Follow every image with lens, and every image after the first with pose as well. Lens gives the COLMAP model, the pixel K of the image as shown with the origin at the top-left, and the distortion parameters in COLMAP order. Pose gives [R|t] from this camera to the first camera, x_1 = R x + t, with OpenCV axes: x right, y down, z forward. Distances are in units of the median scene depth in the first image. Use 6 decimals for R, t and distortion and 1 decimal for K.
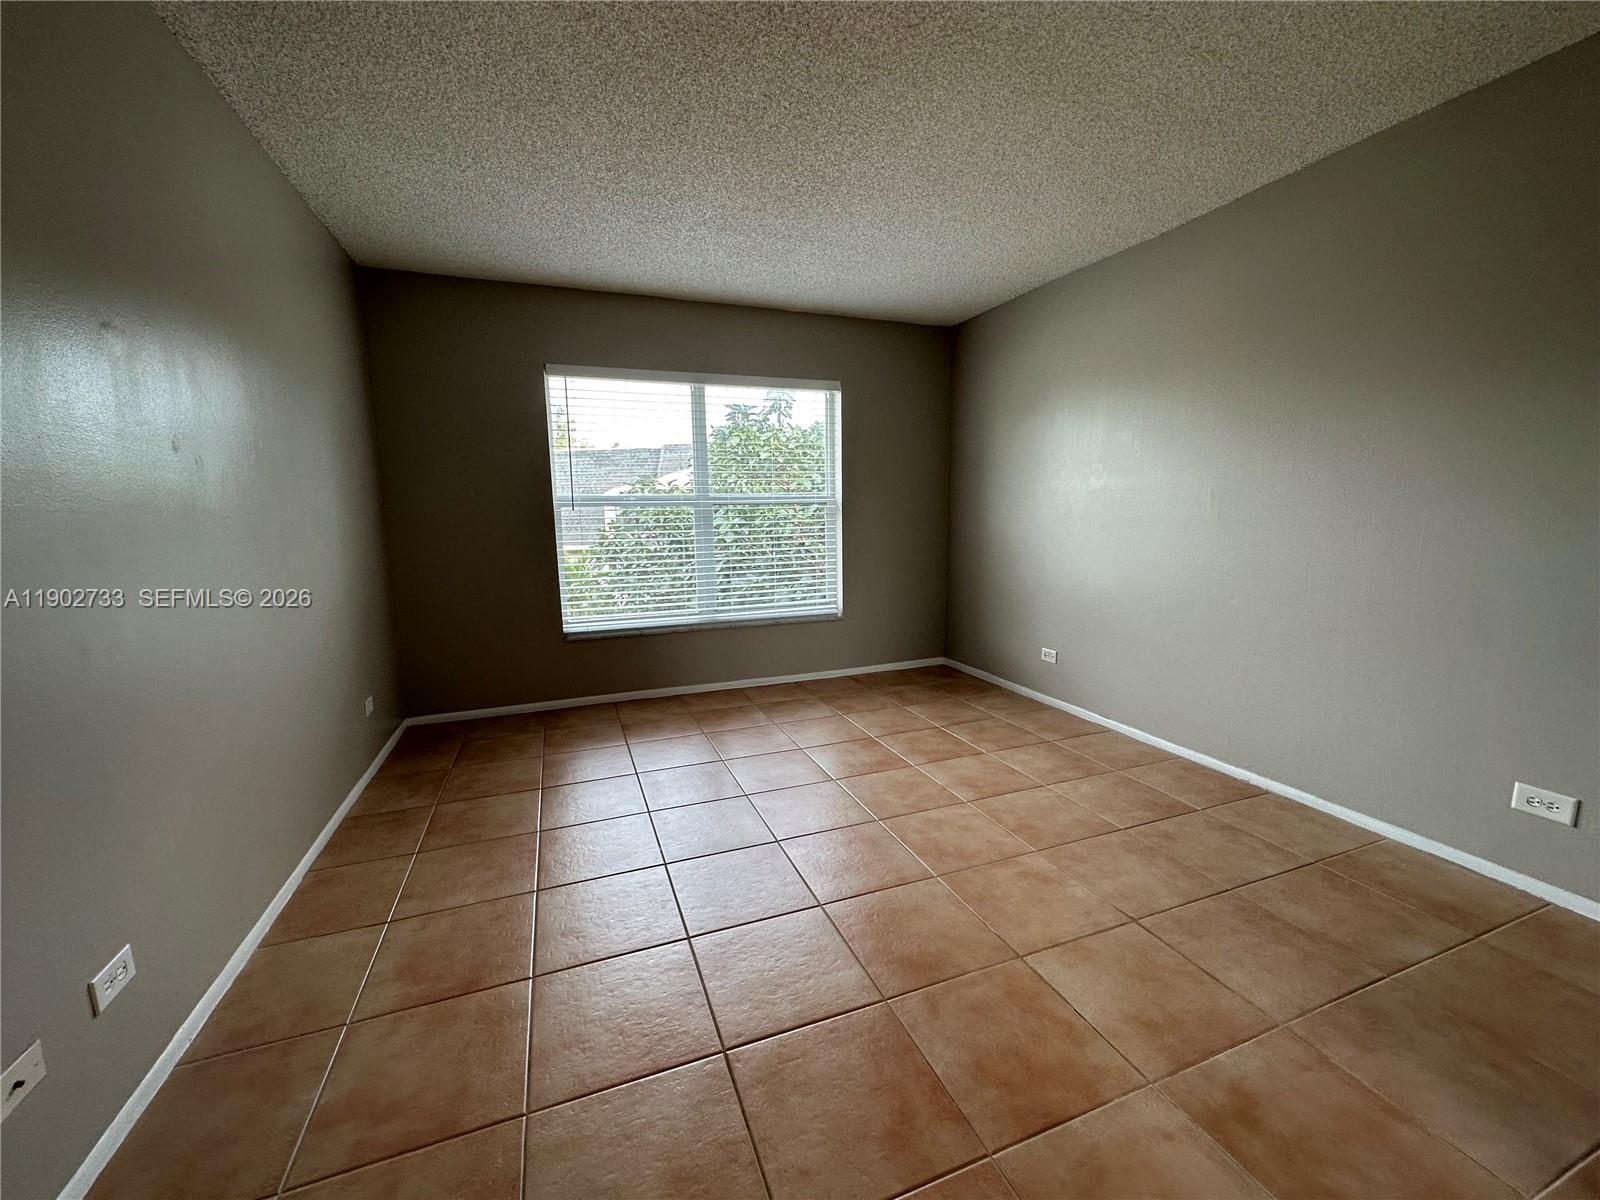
lens RADIAL K [[637.4, 0, 800.0], [0, 637.4, 600.0], [0, 0, 1]] dist [-0.004792, 0.000433]
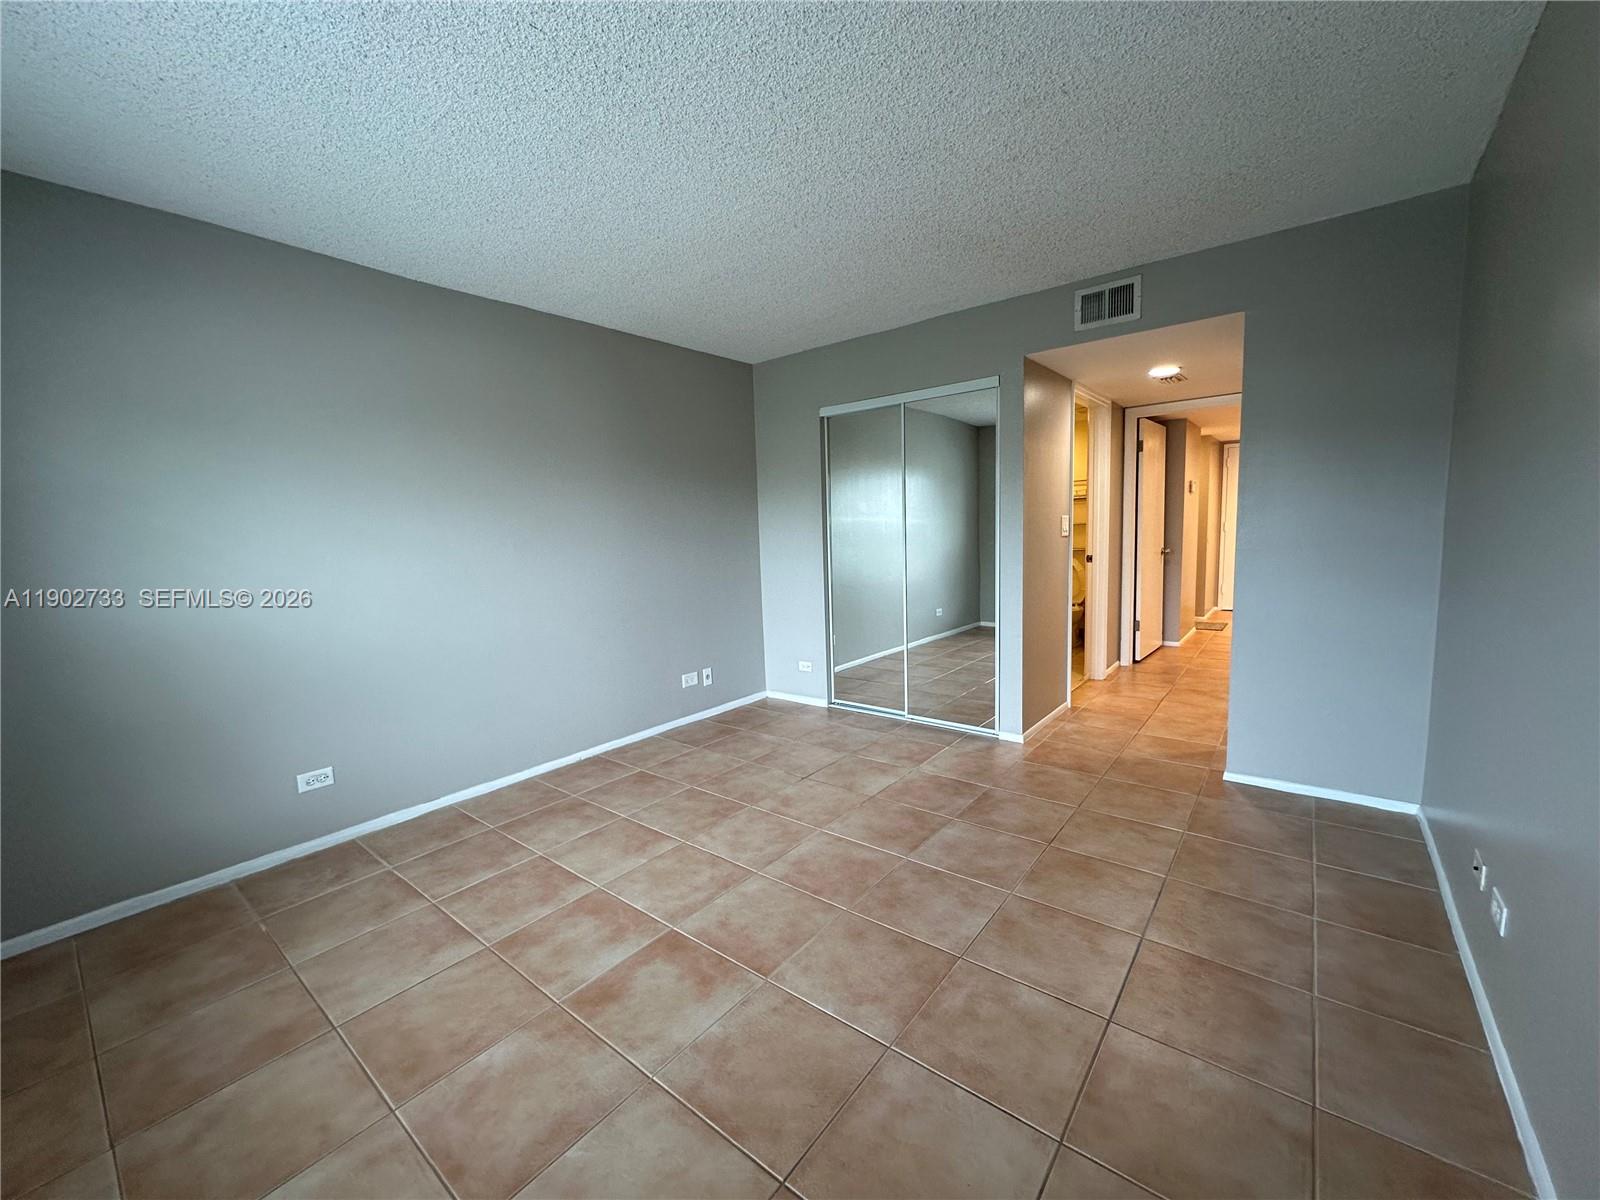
lens RADIAL K [[637.4, 0, 800.0], [0, 637.4, 600.0], [0, 0, 1]] dist [-0.004792, 0.000433]
pose [[-0.509899, -0.062067, 0.857992, -0.632585], [0.167495, 0.971141, 0.169793, -0.181479], [-0.843771, 0.230287, -0.484788, 1.174780]]
